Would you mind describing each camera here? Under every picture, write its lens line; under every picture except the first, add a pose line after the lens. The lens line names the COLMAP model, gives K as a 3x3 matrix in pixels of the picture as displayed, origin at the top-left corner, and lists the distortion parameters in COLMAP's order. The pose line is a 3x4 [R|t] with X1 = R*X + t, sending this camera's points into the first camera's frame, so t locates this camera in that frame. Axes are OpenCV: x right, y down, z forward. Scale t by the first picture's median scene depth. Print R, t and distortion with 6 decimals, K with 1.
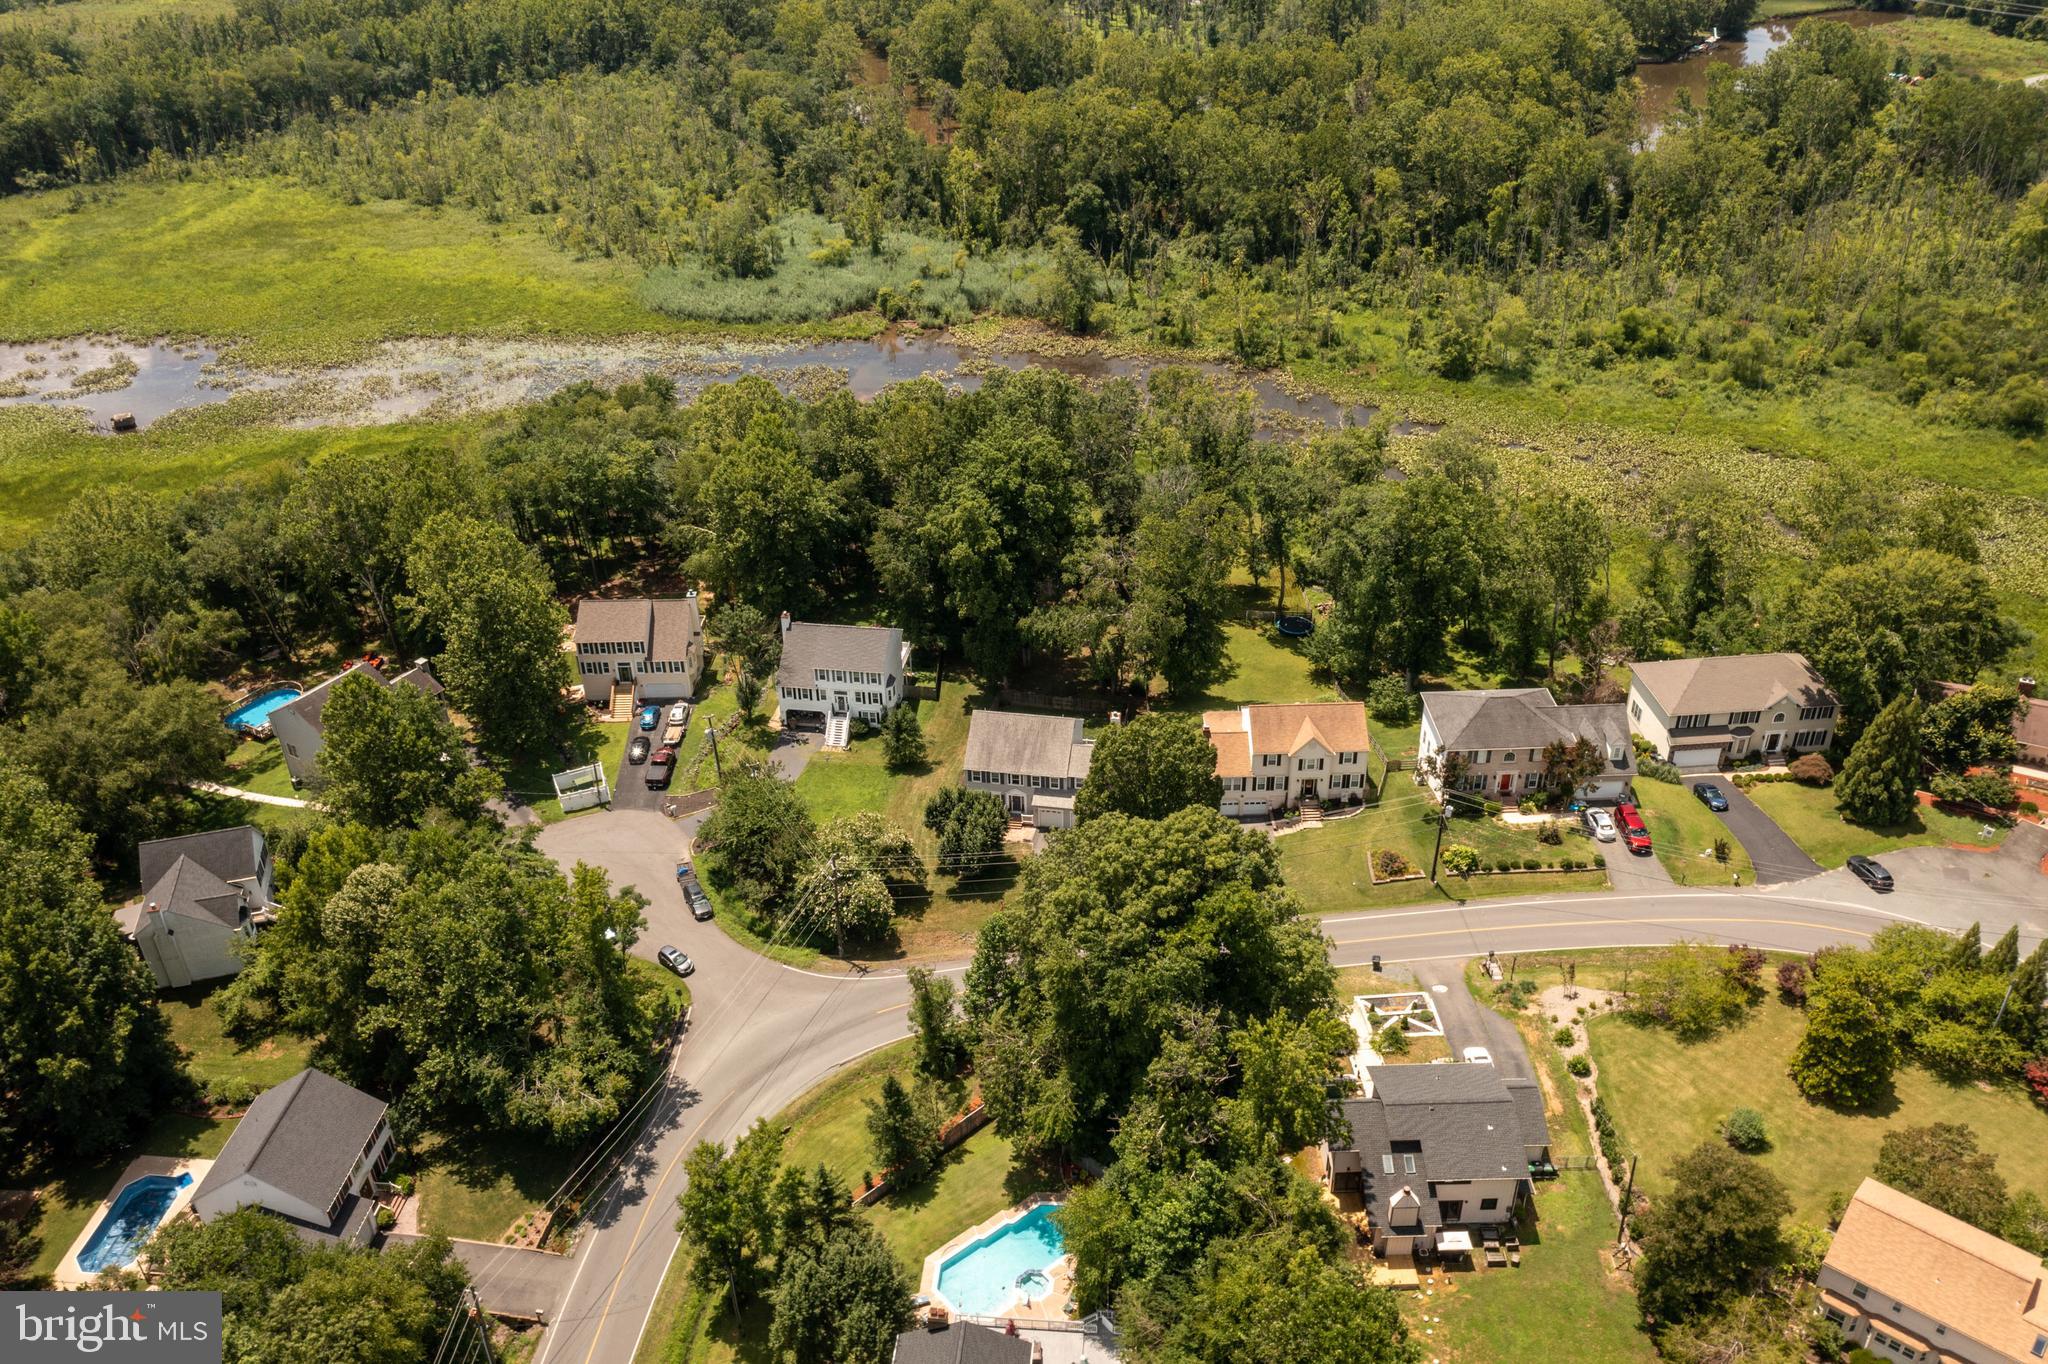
lens RADIAL K [[1645.1, 0, 1024.1], [0, 1645.1, 685.3], [0, 0, 1]] dist [0.004838, -0.011874]
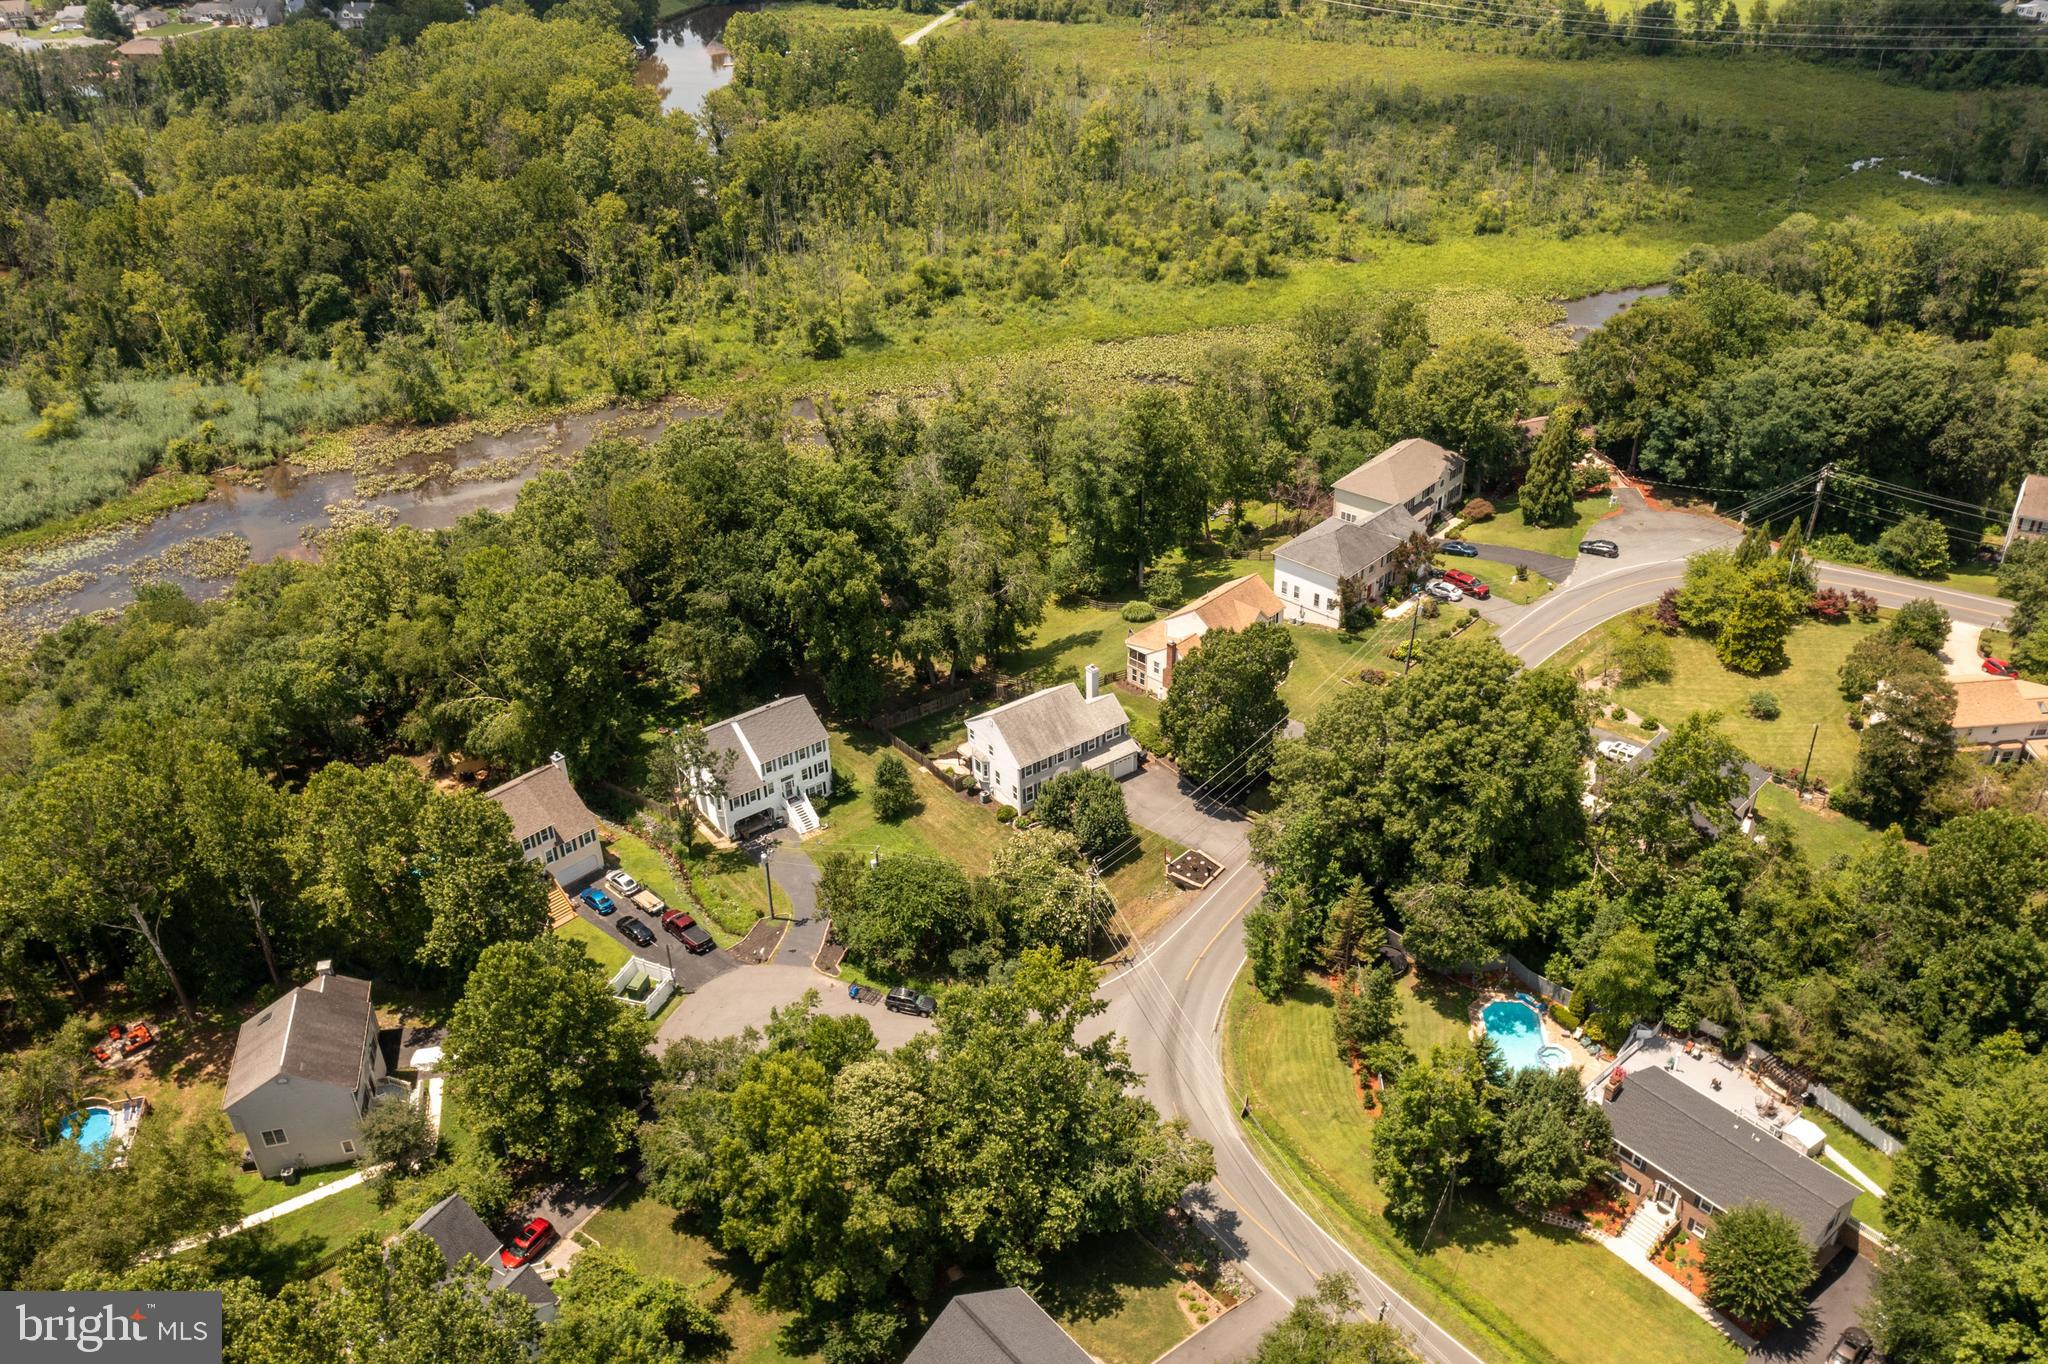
lens RADIAL K [[1645.1, 0, 1024.2], [0, 1645.1, 678.7], [0, 0, 1]] dist [0.004838, -0.011874]
pose [[0.702163, -0.366842, 0.610241, -0.563405], [0.382292, 0.917285, 0.111541, -0.099479], [-0.600683, 0.154970, 0.784324, 0.177829]]
